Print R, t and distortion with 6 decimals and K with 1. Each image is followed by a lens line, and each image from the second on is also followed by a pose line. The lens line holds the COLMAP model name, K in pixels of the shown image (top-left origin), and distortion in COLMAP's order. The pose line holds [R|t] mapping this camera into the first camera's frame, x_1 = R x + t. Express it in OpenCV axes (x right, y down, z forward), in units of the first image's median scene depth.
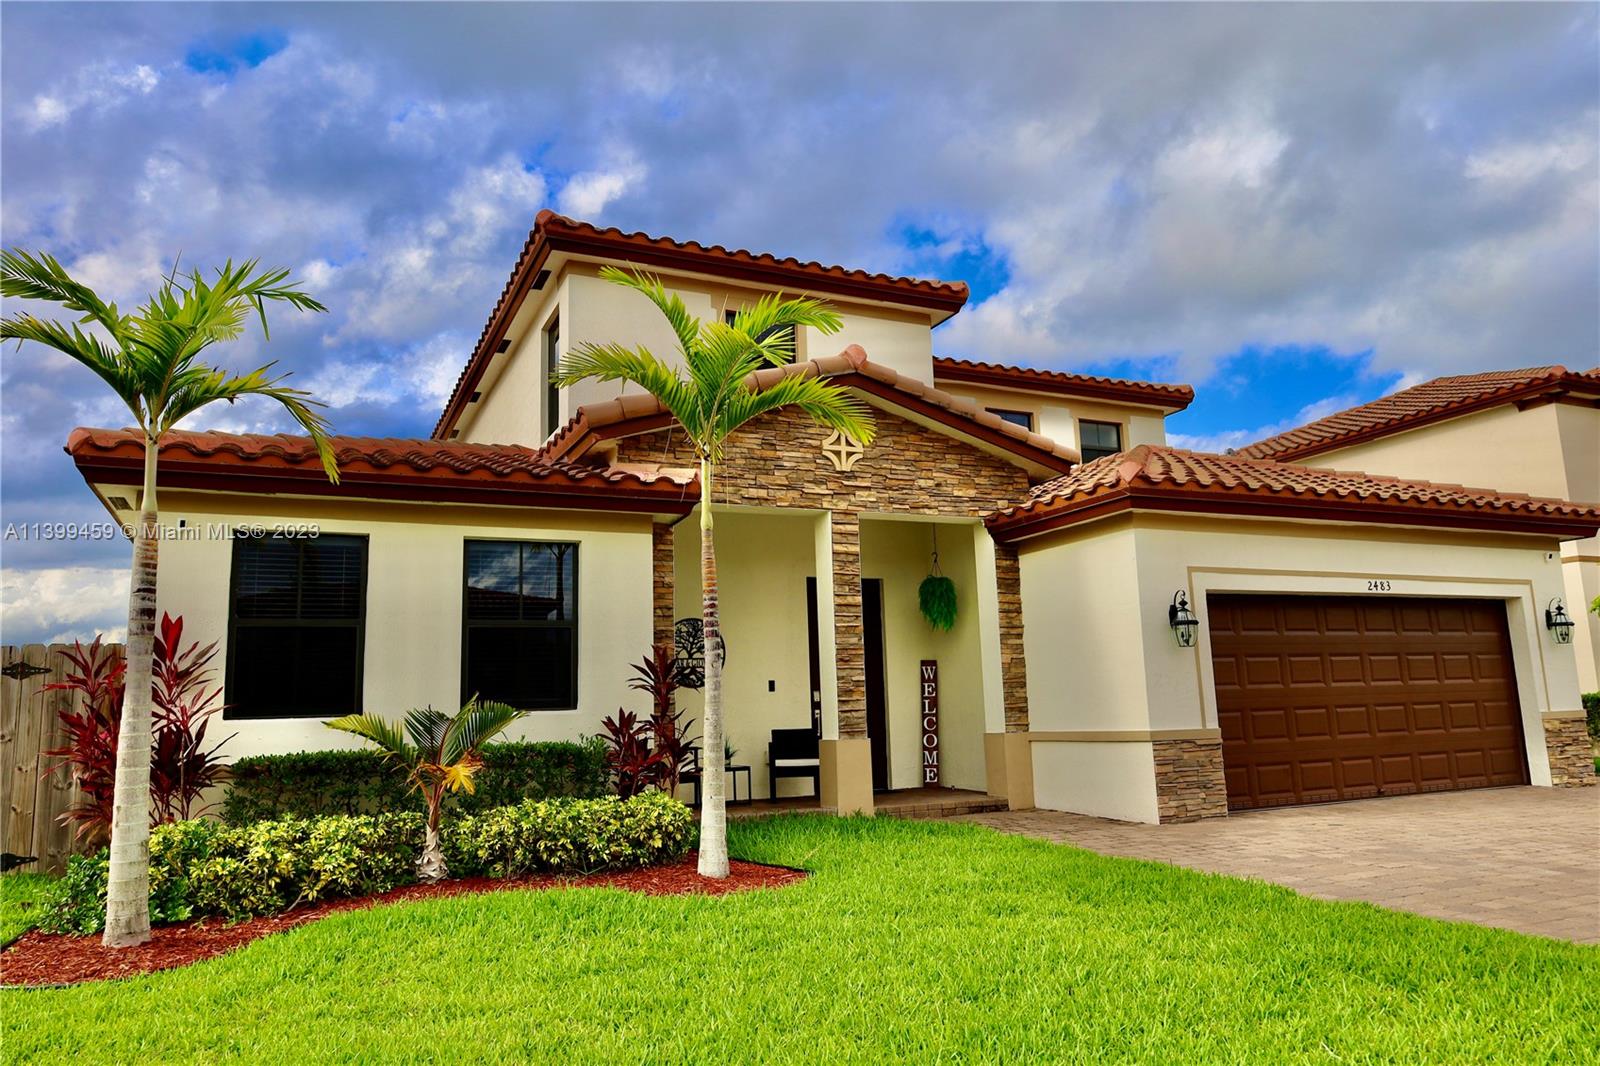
lens RADIAL K [[1090.0, 0, 806.5], [0, 1090.0, 532.2], [0, 0, 1]] dist [-0.013457, 0.008014]
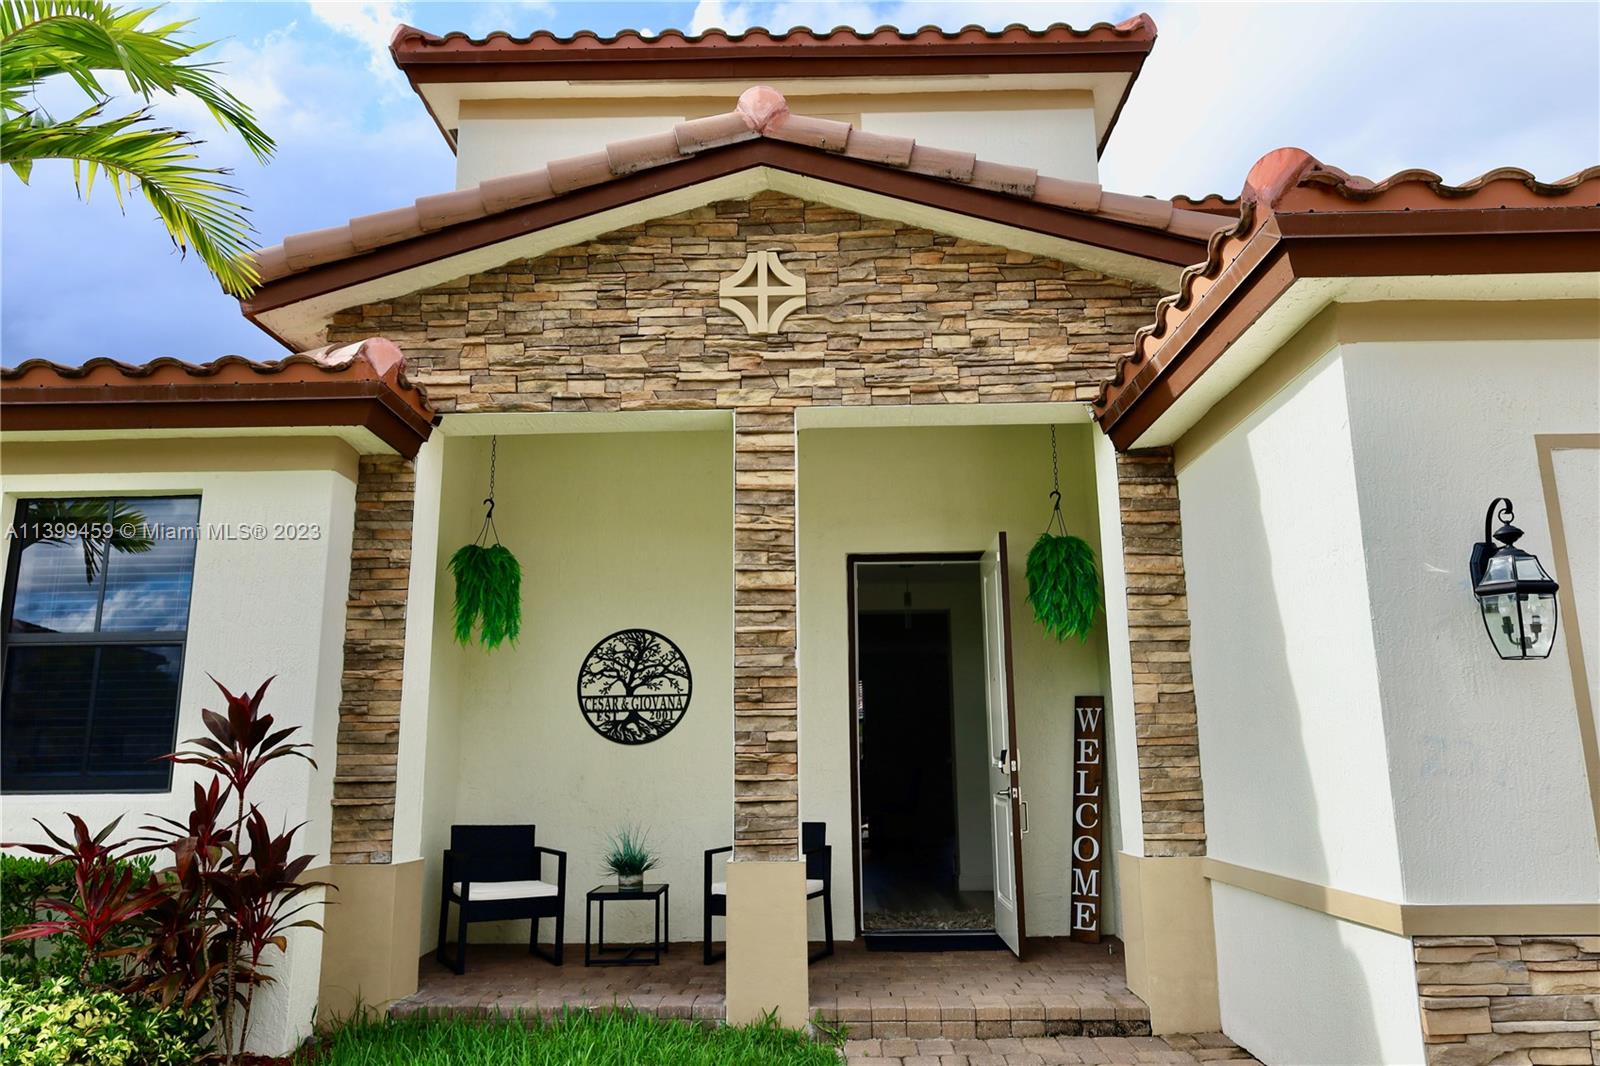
lens RADIAL K [[1090.0, 0, 810.5], [0, 1090.0, 532.5], [0, 0, 1]] dist [-0.013457, 0.008014]
pose [[0.898018, -0.068978, -0.434518, 0.275186], [0.056791, 0.997544, -0.040985, 0.061404], [0.436278, 0.012129, 0.899730, 0.547477]]
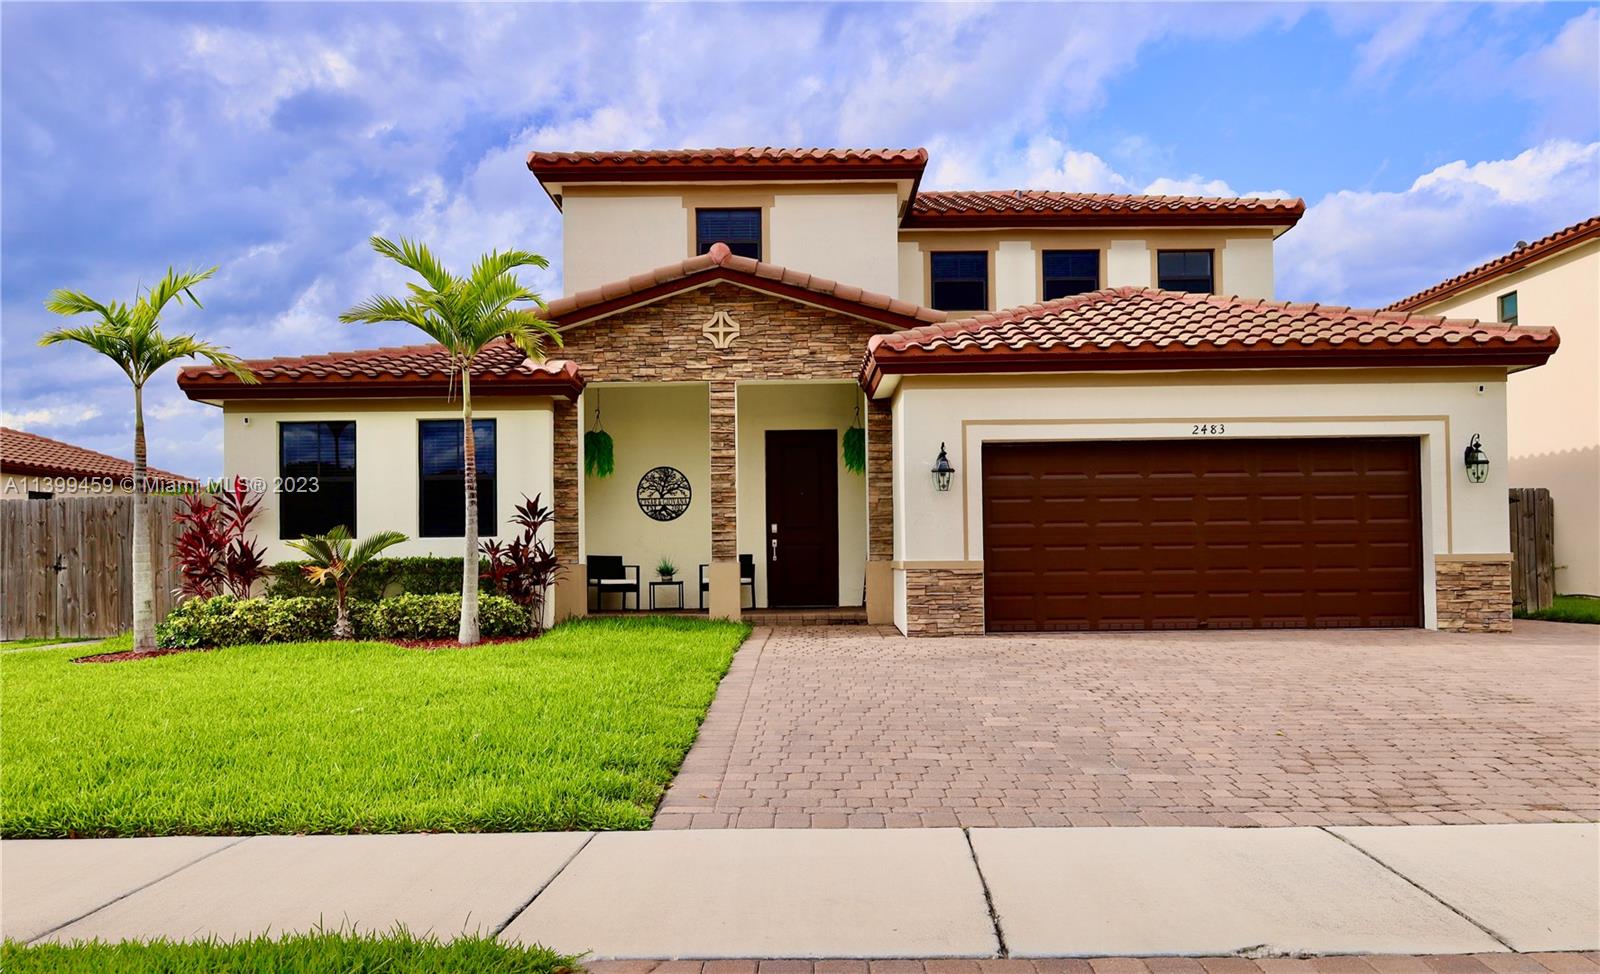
lens RADIAL K [[1179.8, 0, 815.4], [0, 1179.8, 535.5], [0, 0, 1]] dist [-0.011755, -0.000247]
pose [[0.905498, 0.013789, -0.424127, 0.702442], [0.053473, 0.987797, 0.146278, -0.036688], [0.420968, -0.155134, 0.893711, -0.179615]]
